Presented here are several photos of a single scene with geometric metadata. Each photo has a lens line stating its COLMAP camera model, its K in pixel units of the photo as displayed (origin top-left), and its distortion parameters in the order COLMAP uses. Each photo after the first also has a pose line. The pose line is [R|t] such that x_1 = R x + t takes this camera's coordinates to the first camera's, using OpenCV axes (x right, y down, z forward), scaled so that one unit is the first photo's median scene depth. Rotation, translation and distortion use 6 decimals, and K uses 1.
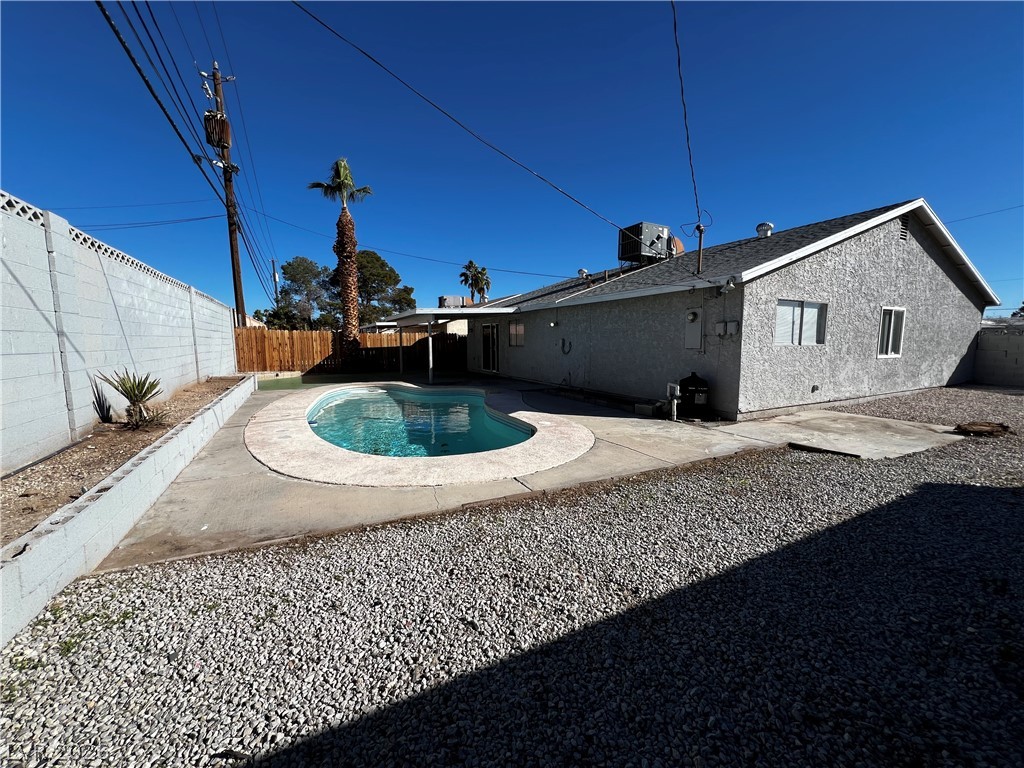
lens RADIAL K [[410.5, 0, 512.9], [0, 410.5, 382.2], [0, 0, 1]] dist [0.000193, 0.000617]
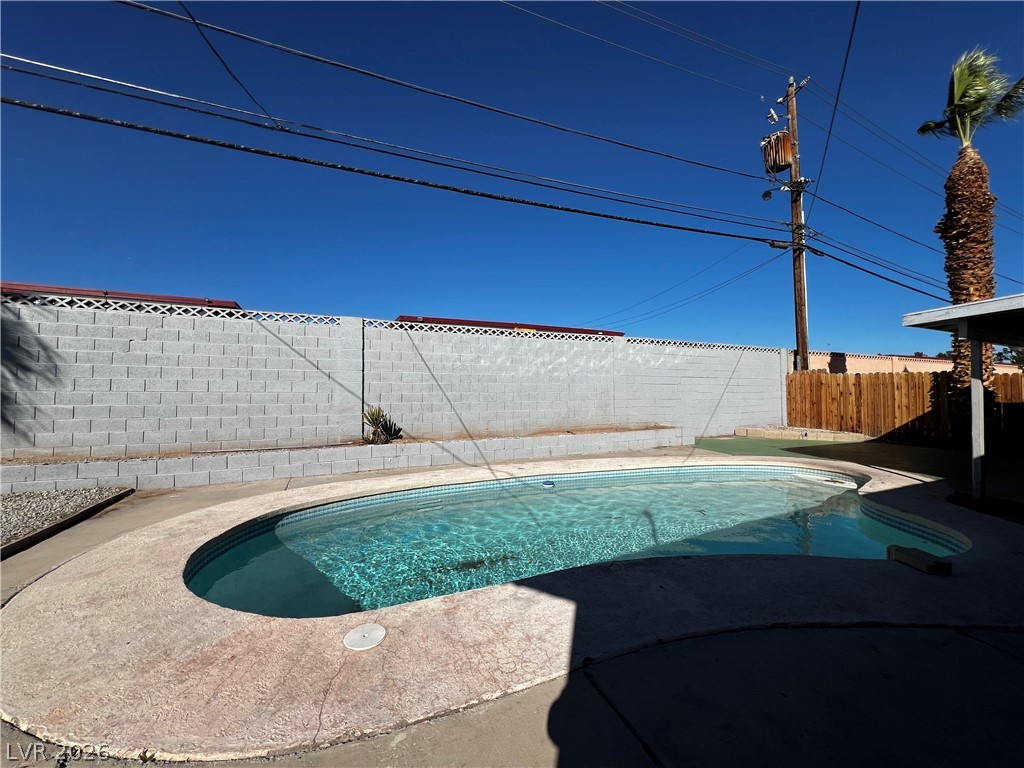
lens RADIAL K [[410.5, 0, 512.9], [0, 410.5, 382.2], [0, 0, 1]] dist [0.000193, 0.000617]
pose [[-0.038481, -0.014398, -0.999156, 0.168244], [-0.104667, 0.994454, -0.010299, -0.045247], [0.993763, 0.104183, -0.039775, 0.467490]]
